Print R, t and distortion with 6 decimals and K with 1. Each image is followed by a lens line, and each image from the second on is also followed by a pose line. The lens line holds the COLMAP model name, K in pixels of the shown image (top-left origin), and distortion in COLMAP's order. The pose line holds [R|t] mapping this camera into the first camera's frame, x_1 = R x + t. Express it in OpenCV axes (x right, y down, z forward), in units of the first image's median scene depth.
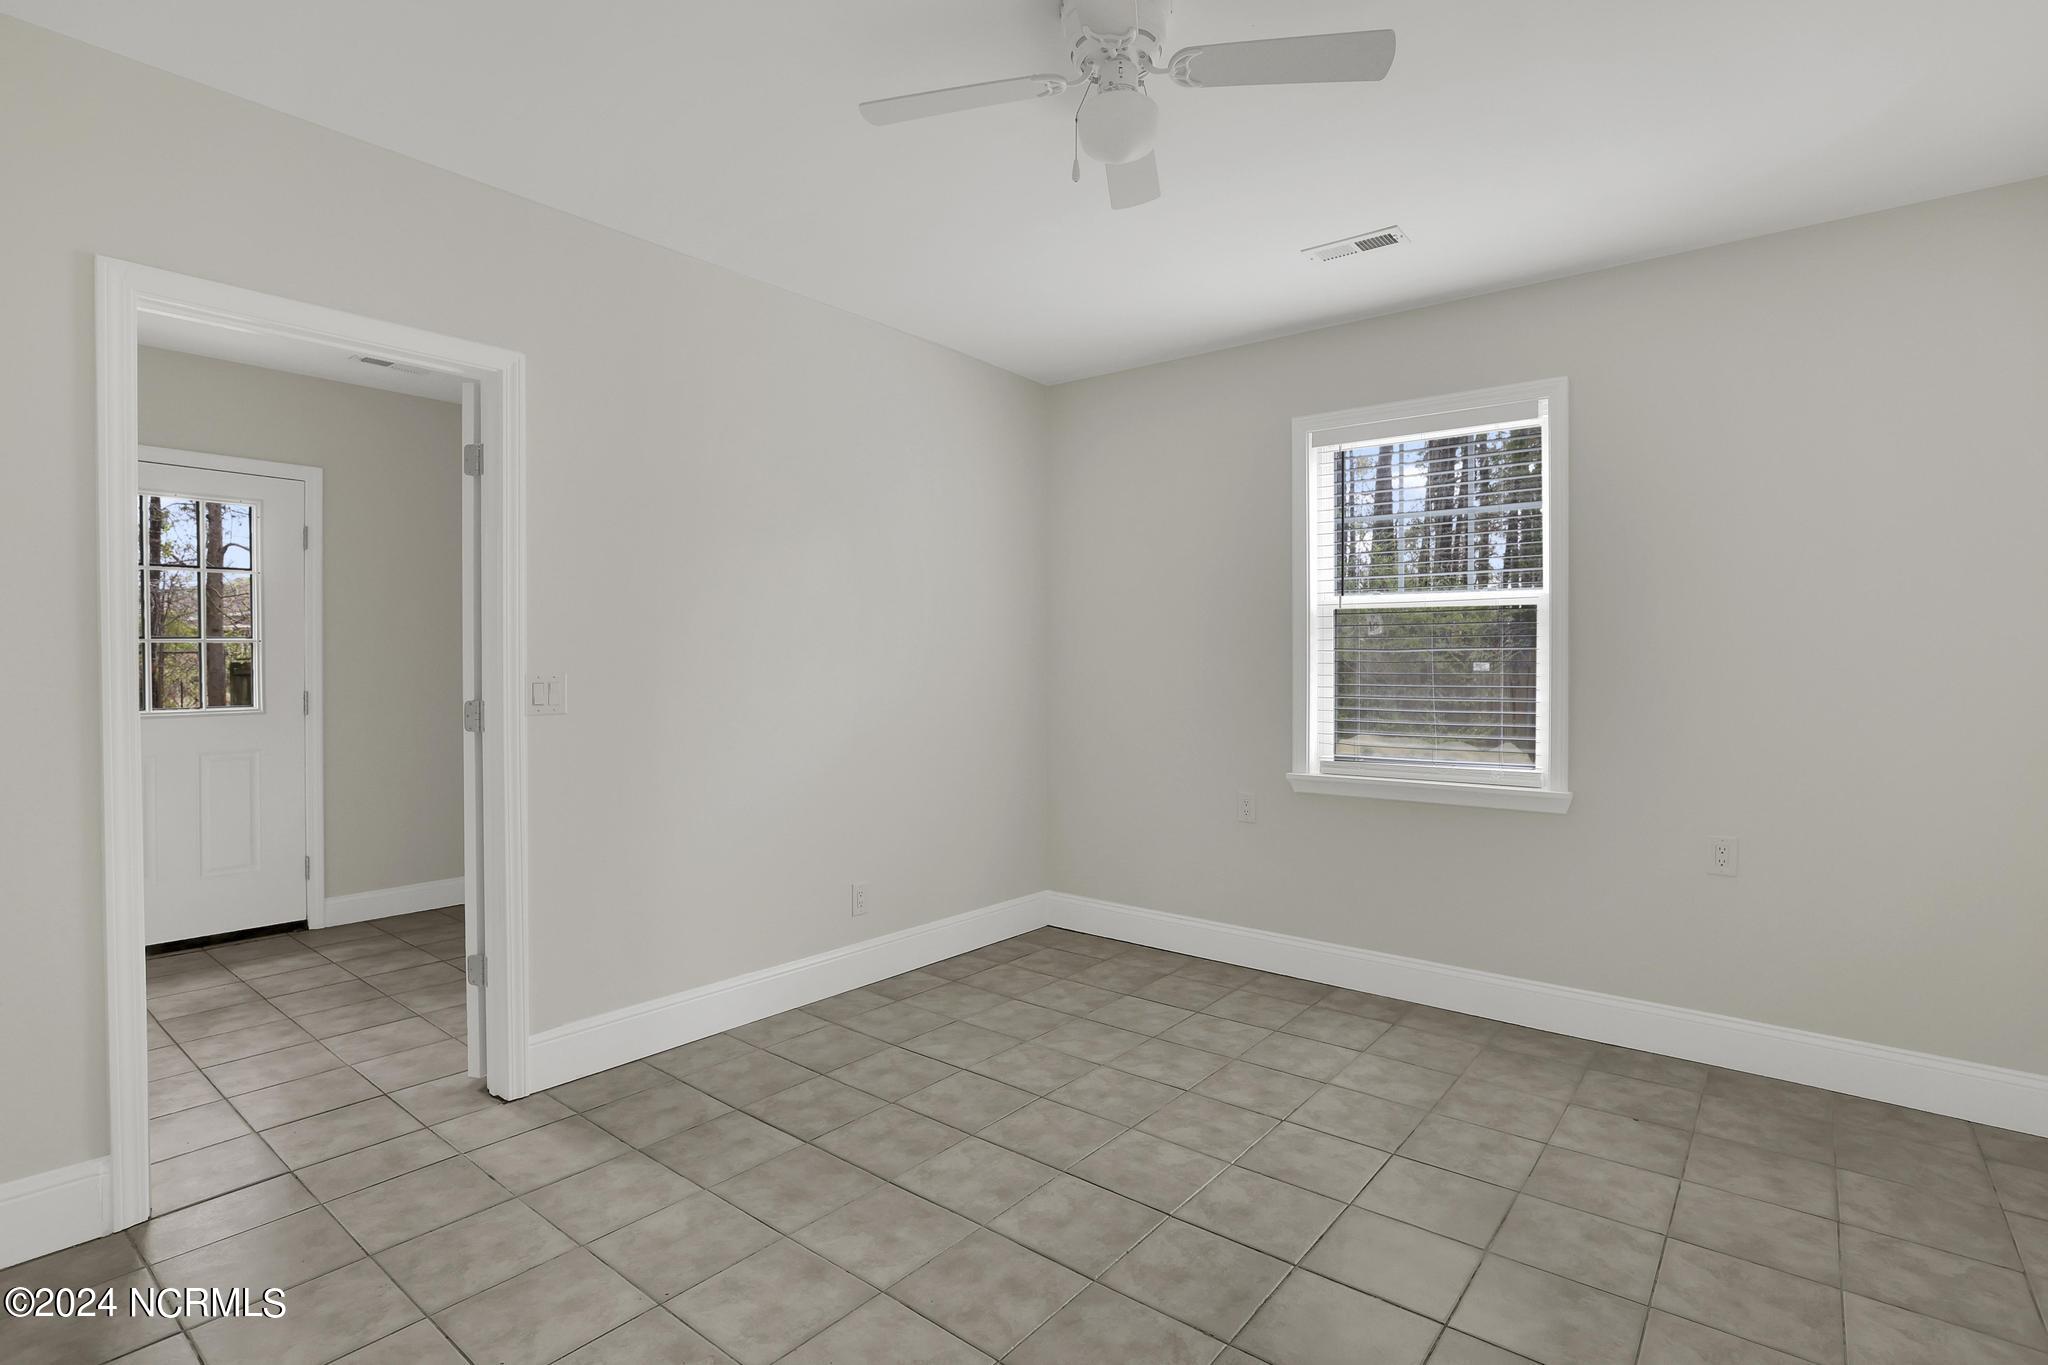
lens RADIAL K [[998.1, 0, 1018.8], [0, 998.1, 668.8], [0, 0, 1]] dist [-0.054797, 0.000177]
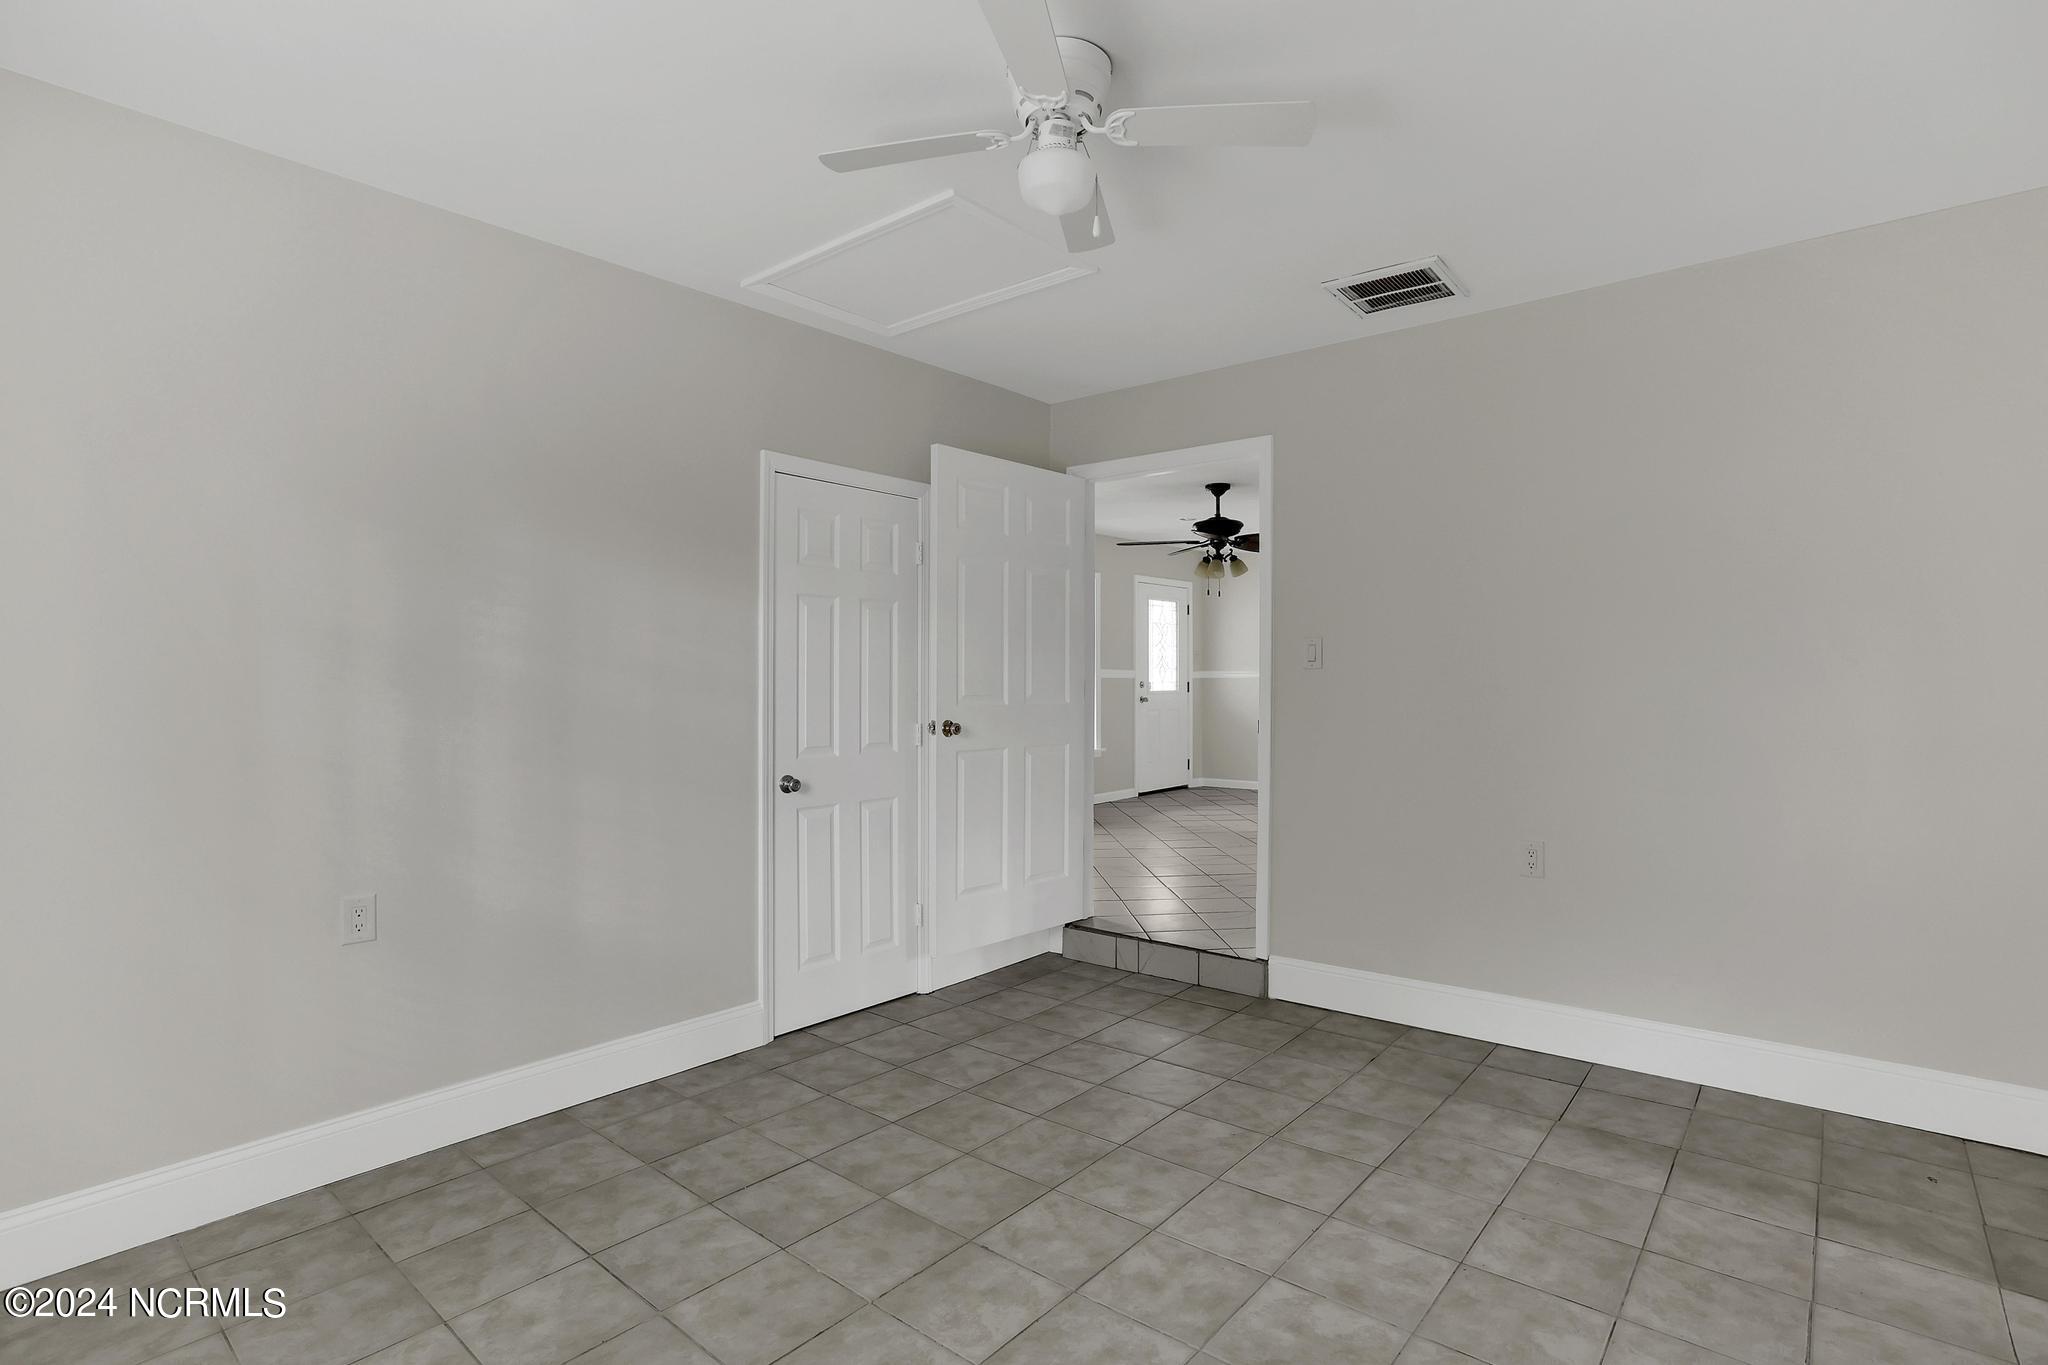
lens RADIAL K [[998.1, 0, 1018.8], [0, 998.1, 668.8], [0, 0, 1]] dist [-0.054797, 0.000177]
pose [[-0.999618, 0.000953, 0.027623, 0.104699], [0.001038, 0.999995, 0.003061, -0.037592], [-0.027619, 0.003089, -0.999614, 1.974809]]
